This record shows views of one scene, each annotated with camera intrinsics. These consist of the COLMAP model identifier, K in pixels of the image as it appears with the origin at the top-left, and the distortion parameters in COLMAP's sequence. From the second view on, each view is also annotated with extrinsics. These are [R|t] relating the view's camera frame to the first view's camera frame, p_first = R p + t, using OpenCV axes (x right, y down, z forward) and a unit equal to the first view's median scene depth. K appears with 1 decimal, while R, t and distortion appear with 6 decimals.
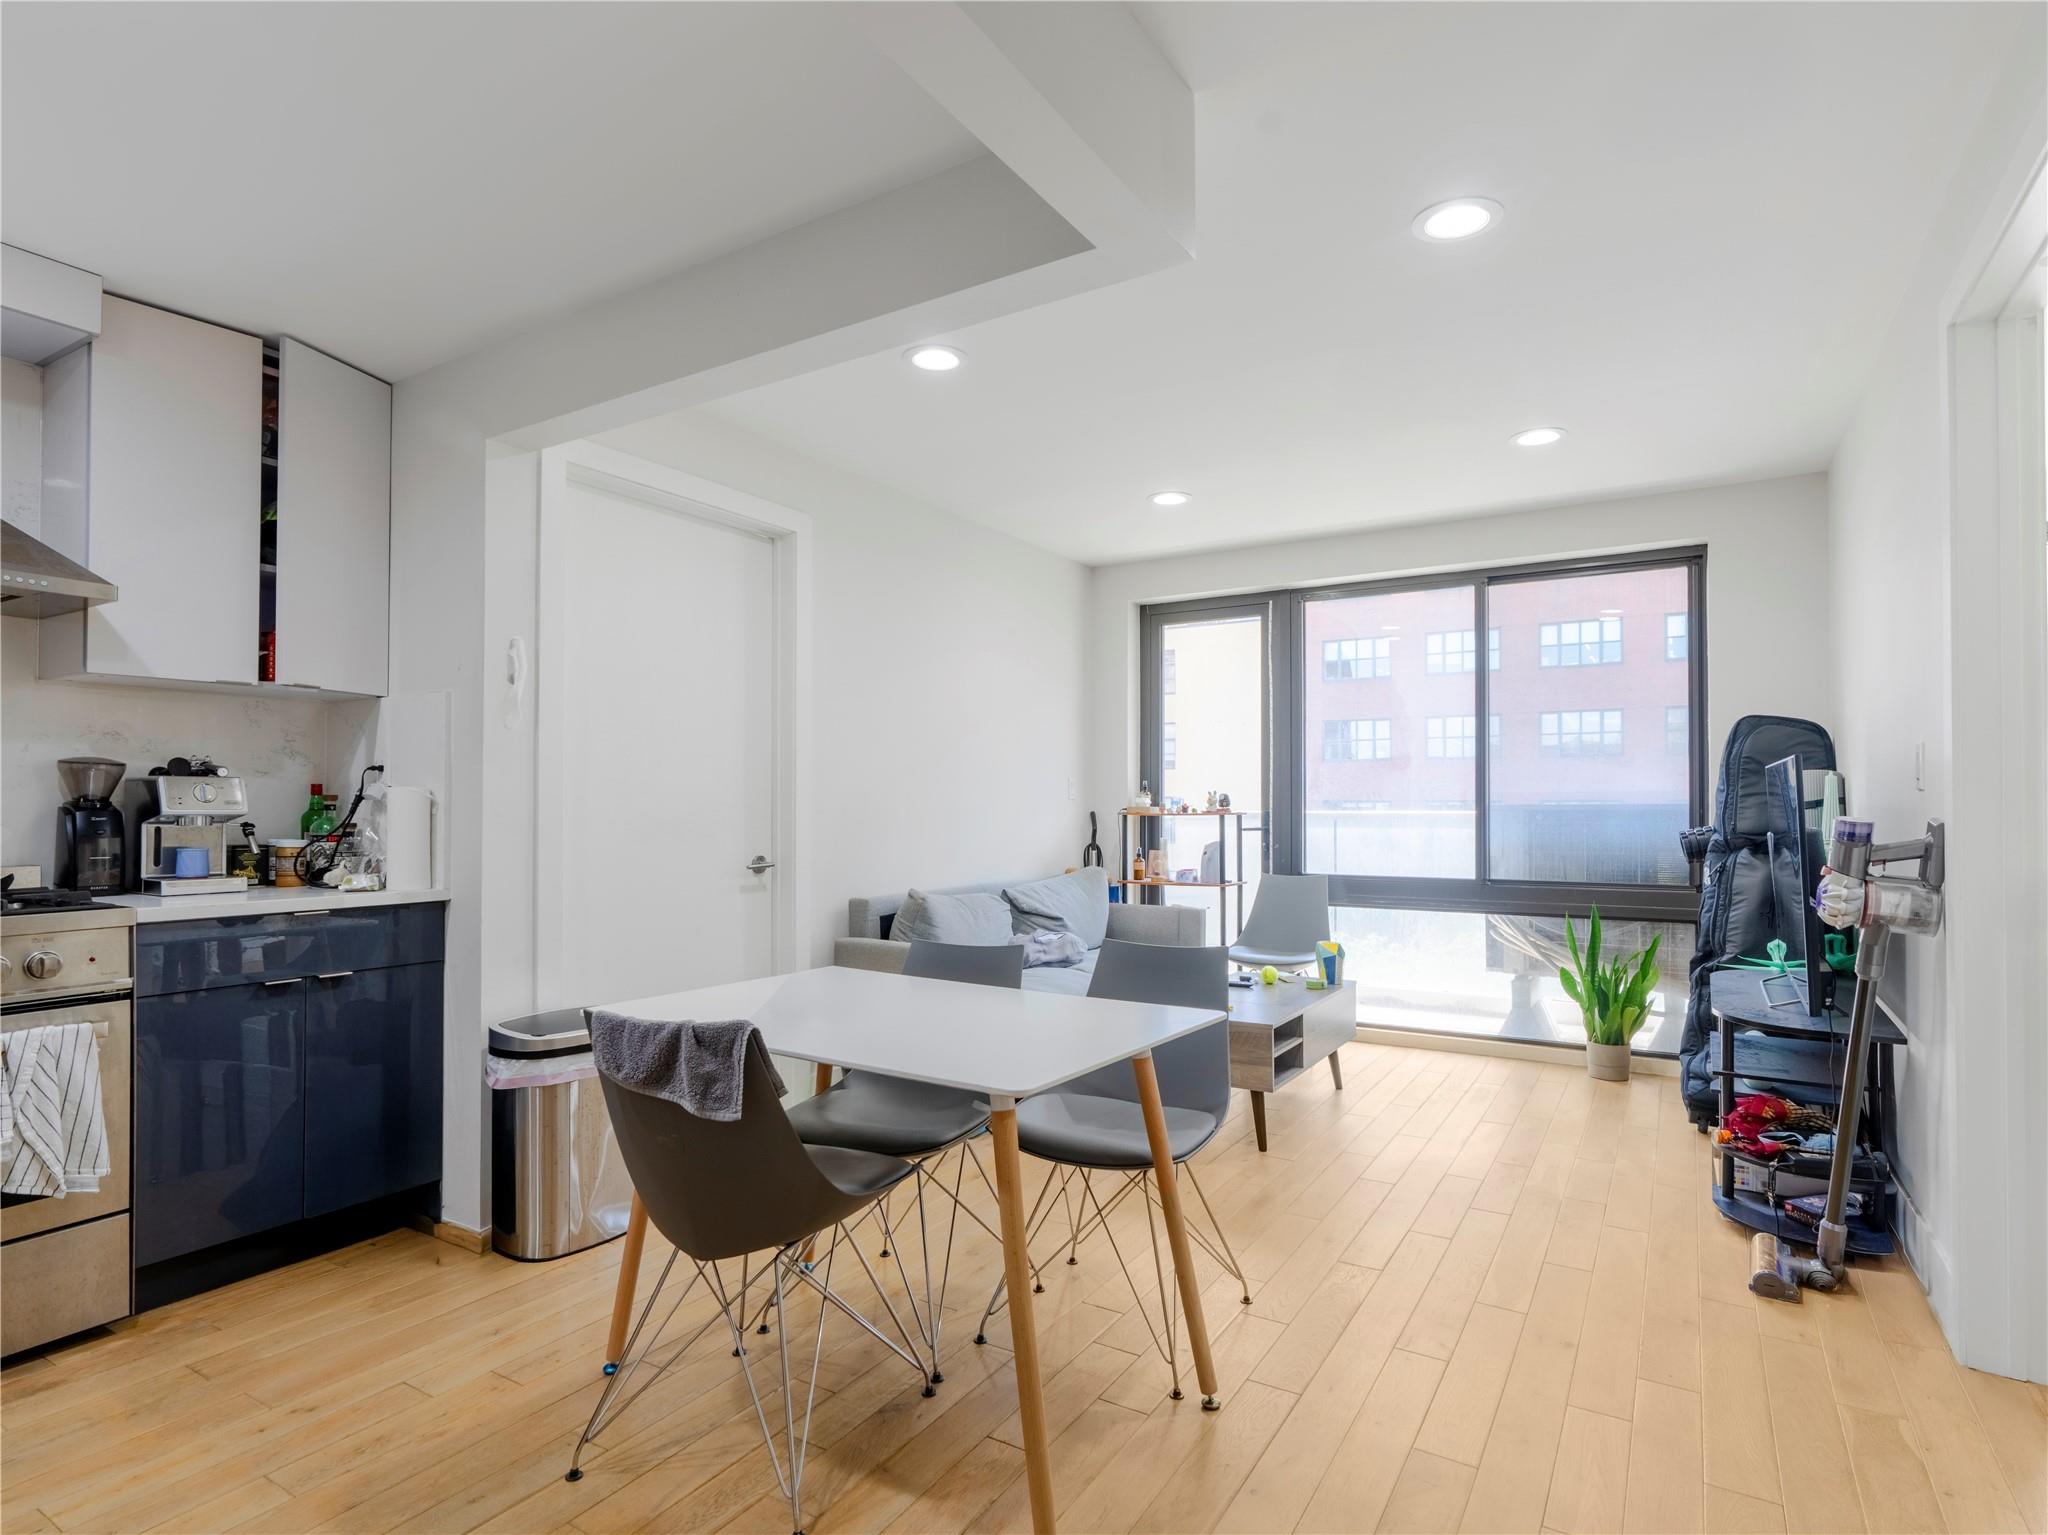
lens RADIAL K [[1051.1, 0, 1019.7], [0, 1051.1, 801.7], [0, 0, 1]] dist [-0.014647, 0.002481]
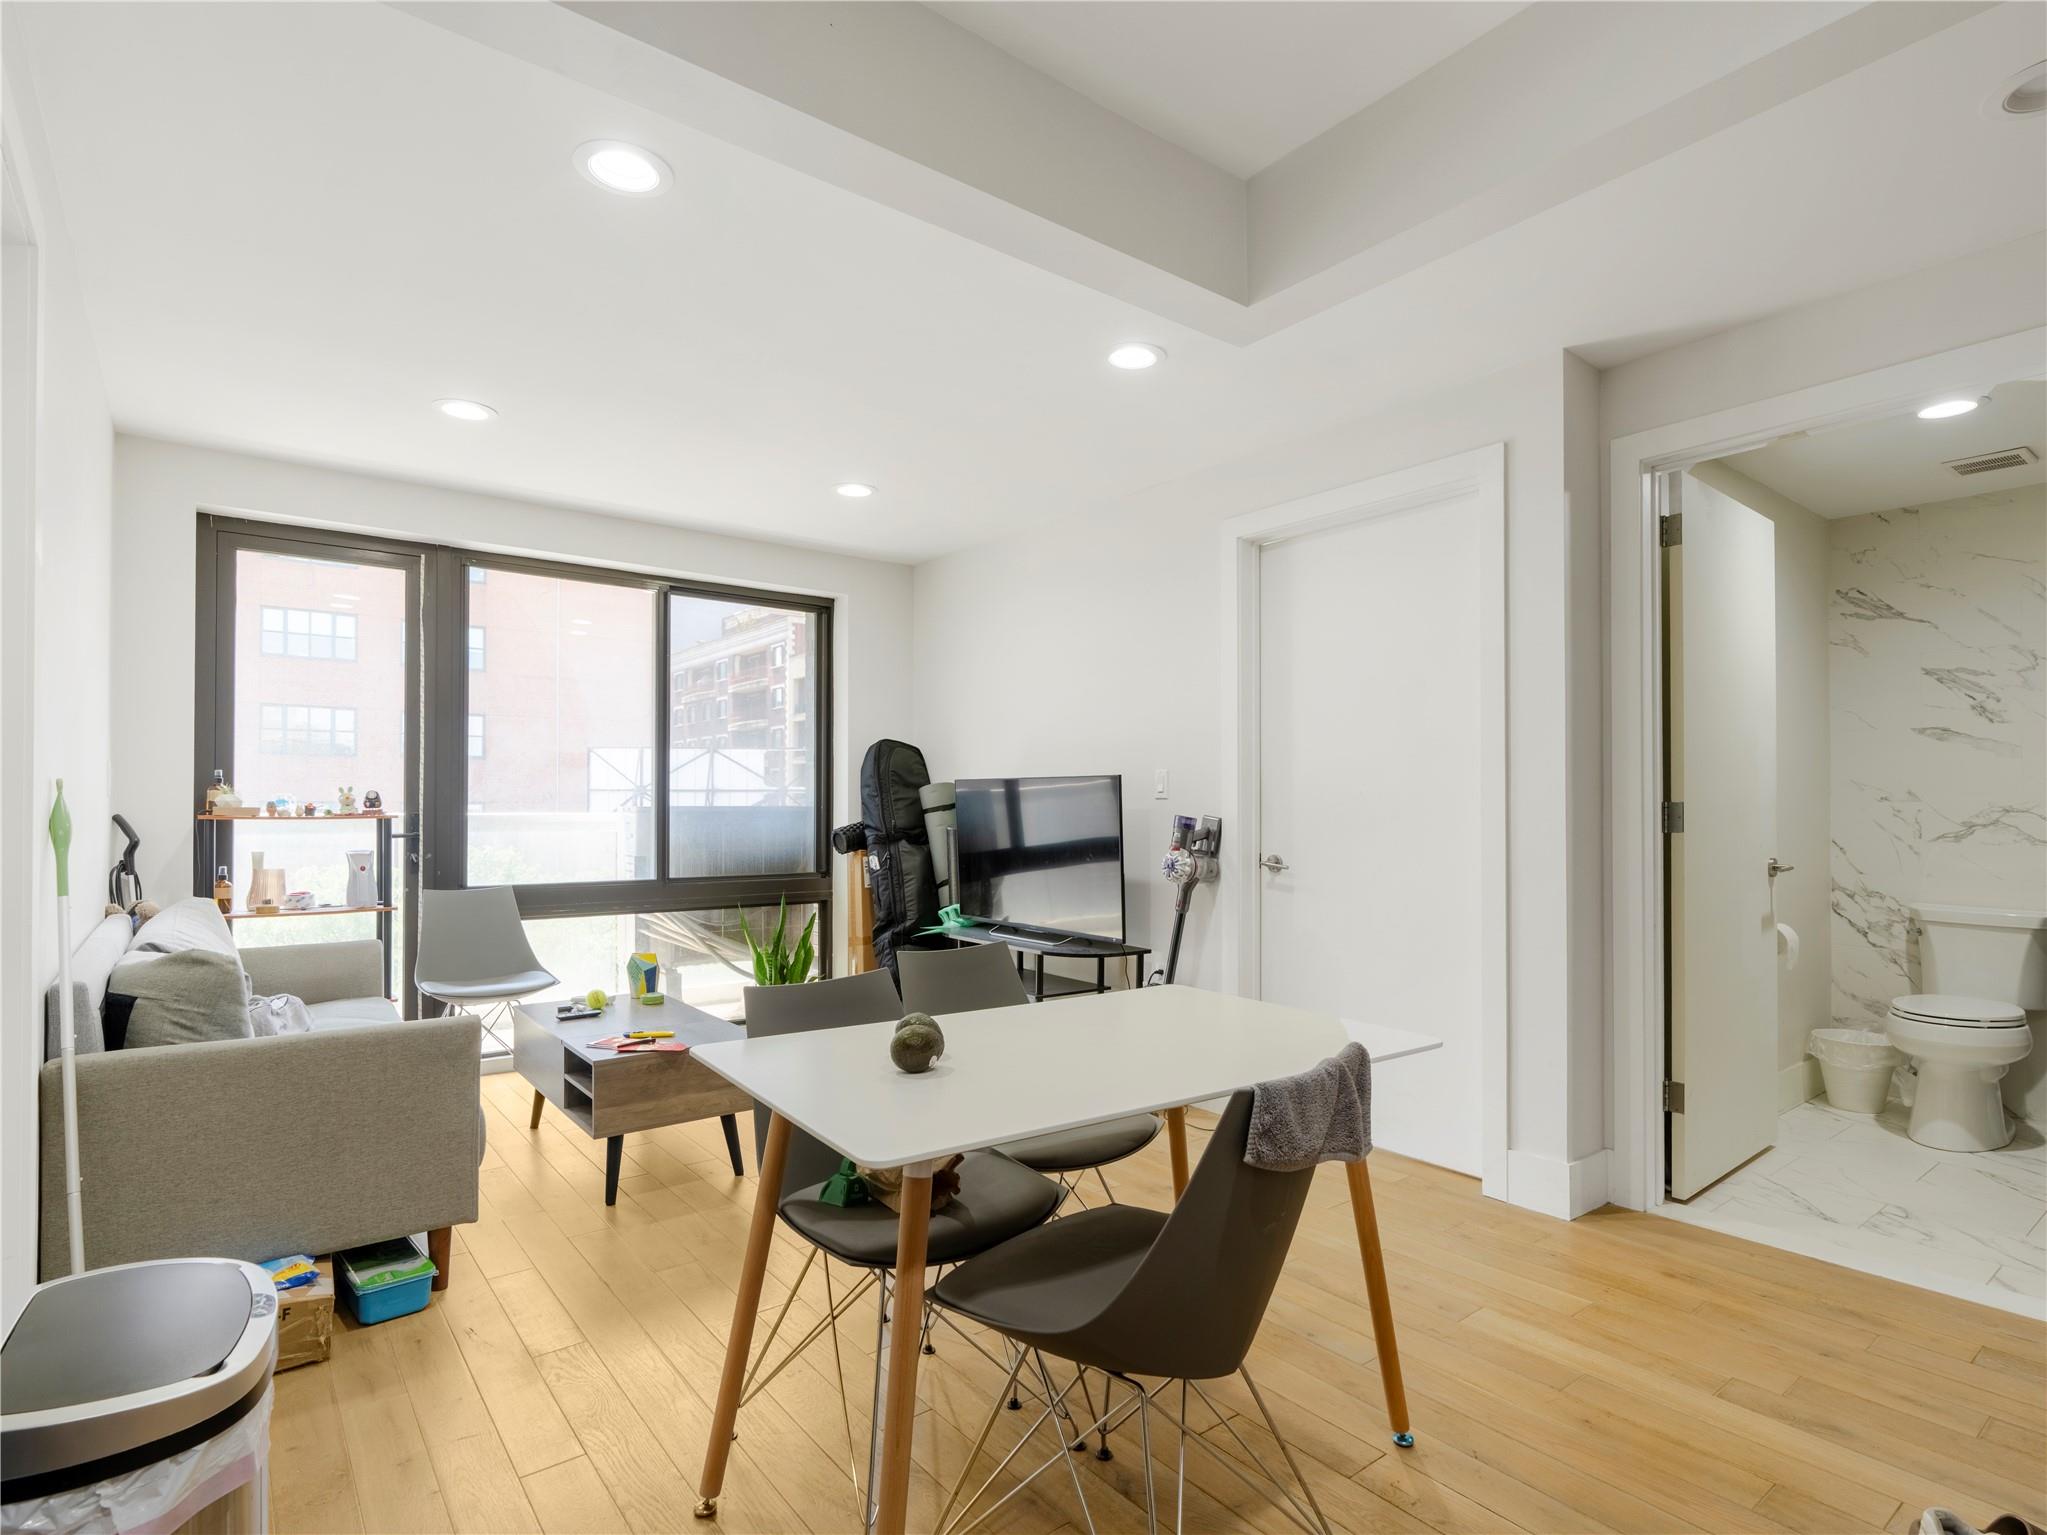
lens RADIAL K [[1050.6, 0, 1019.2], [0, 1050.6, 801.7], [0, 0, 1]] dist [-0.014647, 0.002481]
pose [[0.356184, 0.008506, 0.934377, -0.382847], [-0.005224, 0.999961, -0.007112, 0.003755], [-0.934401, -0.002348, 0.356214, 0.301617]]
